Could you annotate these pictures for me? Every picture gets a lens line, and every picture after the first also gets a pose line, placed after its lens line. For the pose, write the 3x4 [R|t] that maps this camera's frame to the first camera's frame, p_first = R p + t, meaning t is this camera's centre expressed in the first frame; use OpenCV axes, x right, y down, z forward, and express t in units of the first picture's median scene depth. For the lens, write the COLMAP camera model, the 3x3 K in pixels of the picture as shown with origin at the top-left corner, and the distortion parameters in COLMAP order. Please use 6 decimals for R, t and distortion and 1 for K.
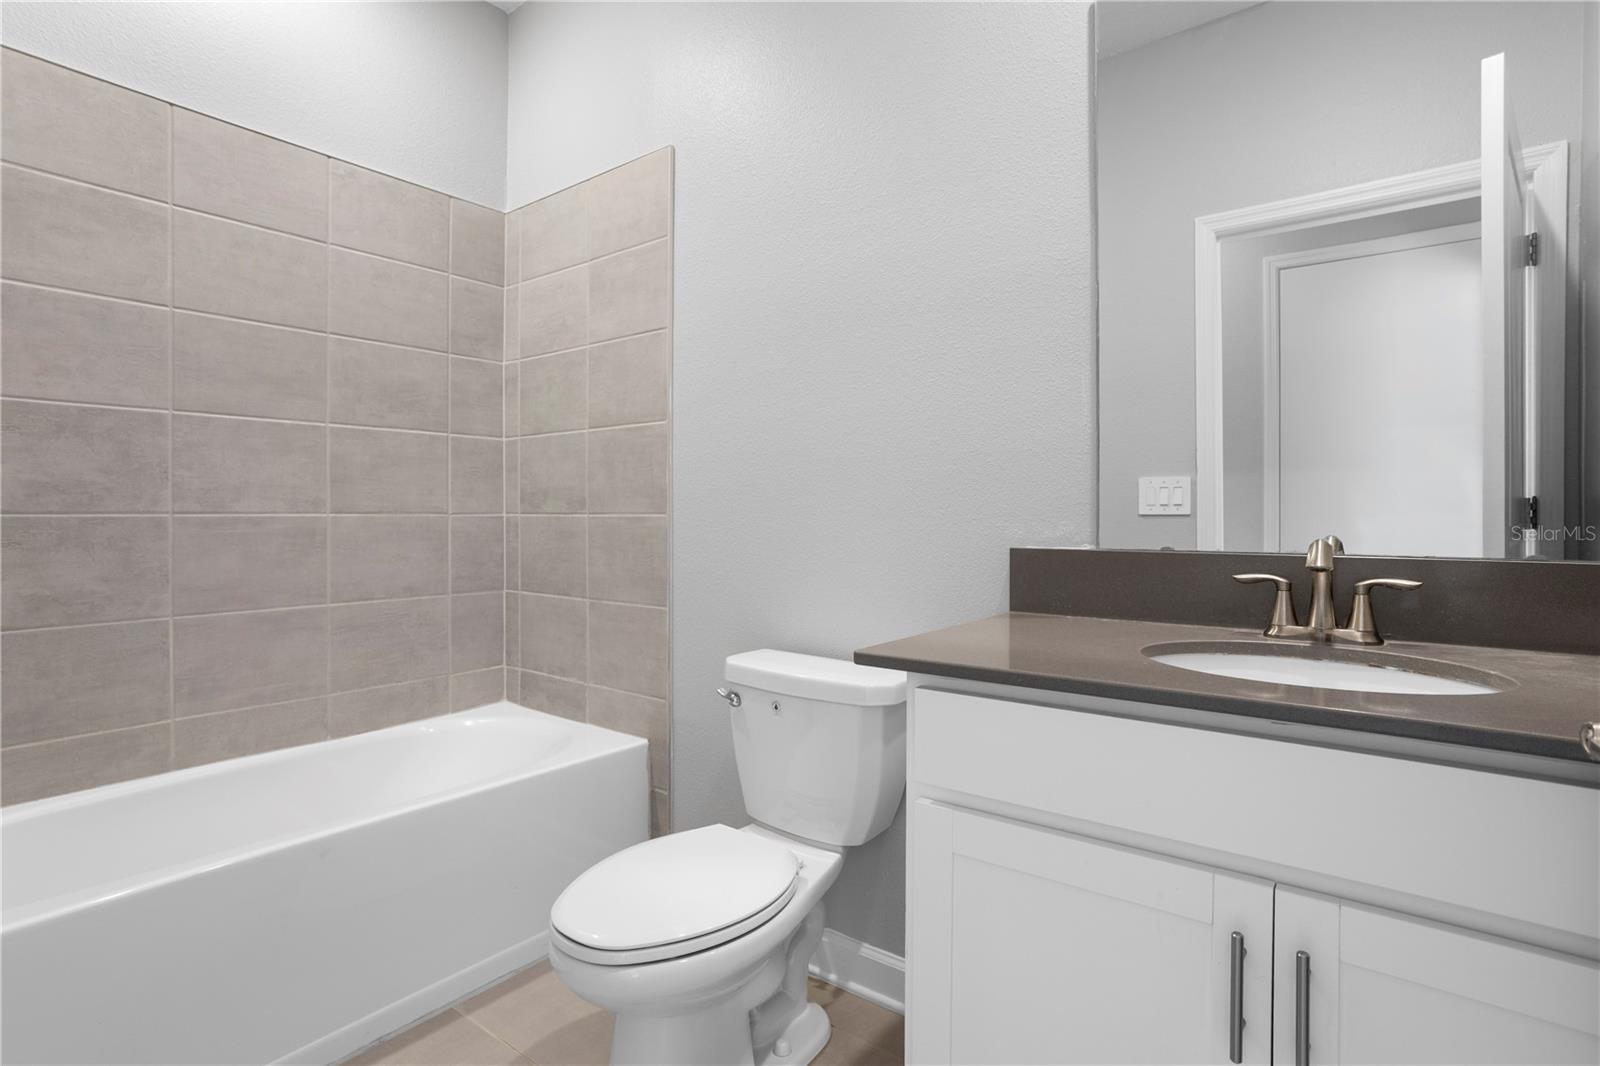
lens RADIAL K [[779.8, 0, 804.4], [0, 779.8, 531.9], [0, 0, 1]] dist [-0.048493, 0.030221]
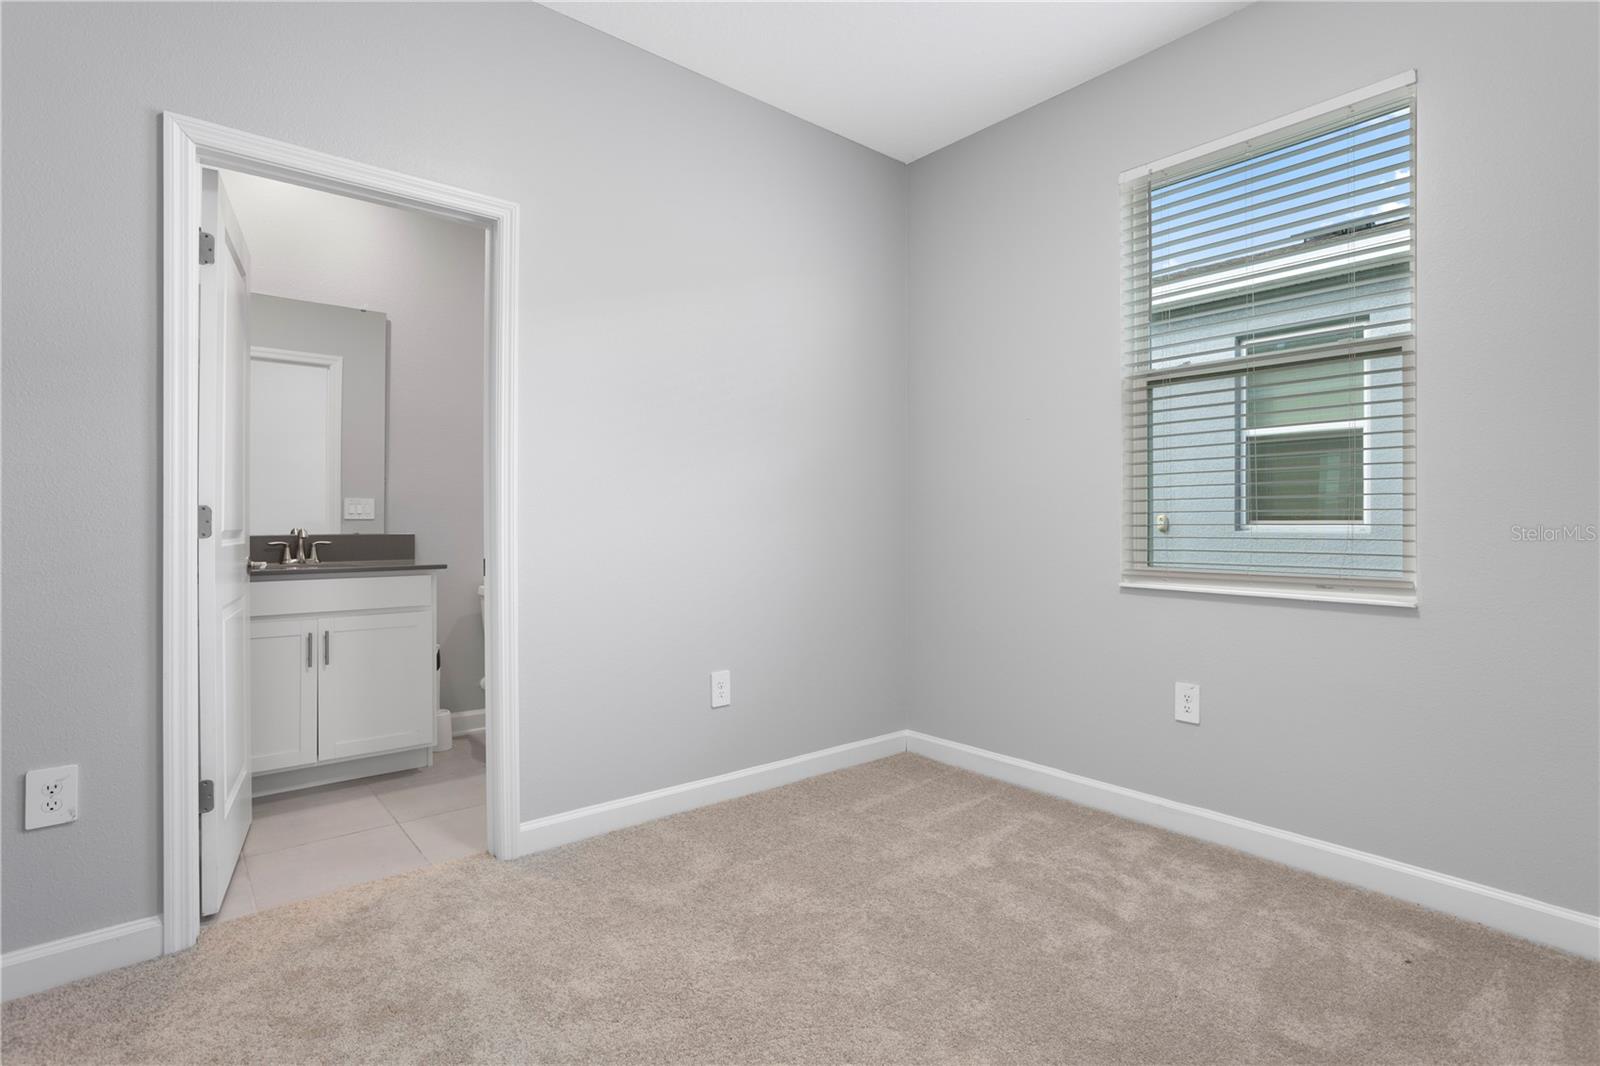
lens RADIAL K [[794.8, 0, 800.3], [0, 794.8, 510.9], [0, 0, 1]] dist [-0.027027, 0.029557]
pose [[0.213200, 0.011106, 0.976946, -1.883926], [0.021946, 0.999629, -0.016153, 0.032353], [-0.976762, 0.024884, 0.212877, -1.517931]]
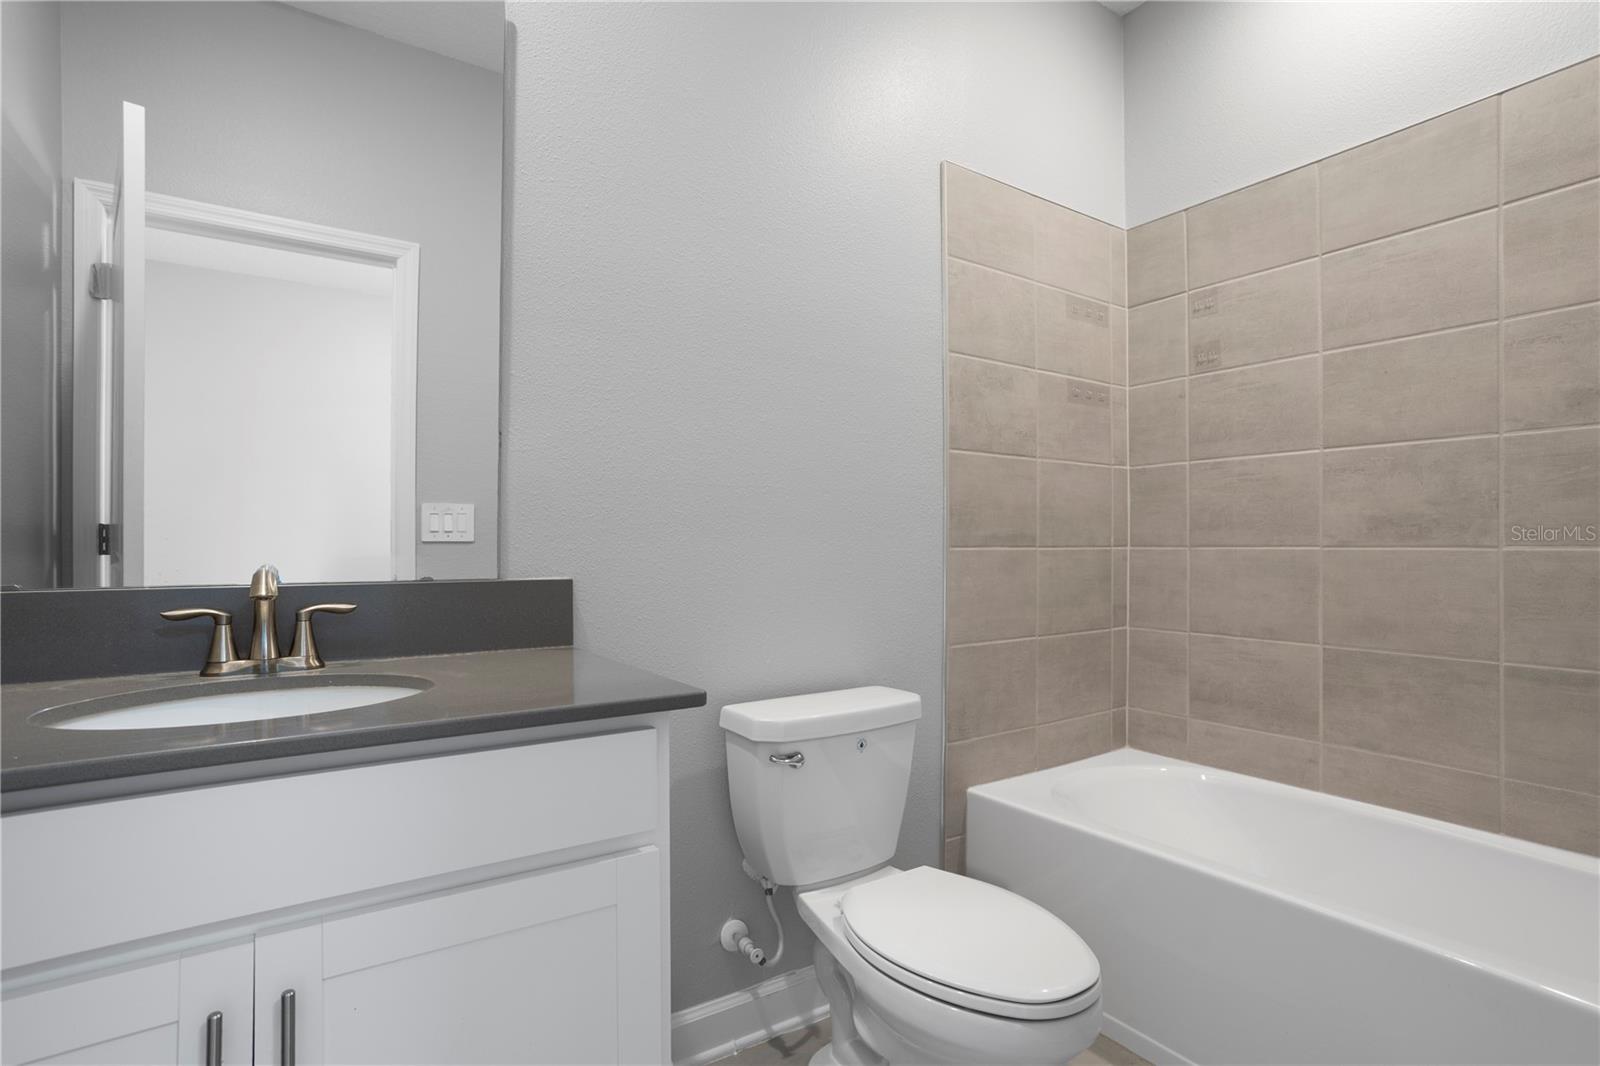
lens RADIAL K [[779.8, 0, 804.4], [0, 779.8, 531.9], [0, 0, 1]] dist [-0.048493, 0.030221]
pose [[0.303395, 0.012450, 0.952784, -0.055666], [0.024202, 0.999491, -0.020767, -0.000442], [-0.952558, 0.029360, 0.302939, 0.041348]]
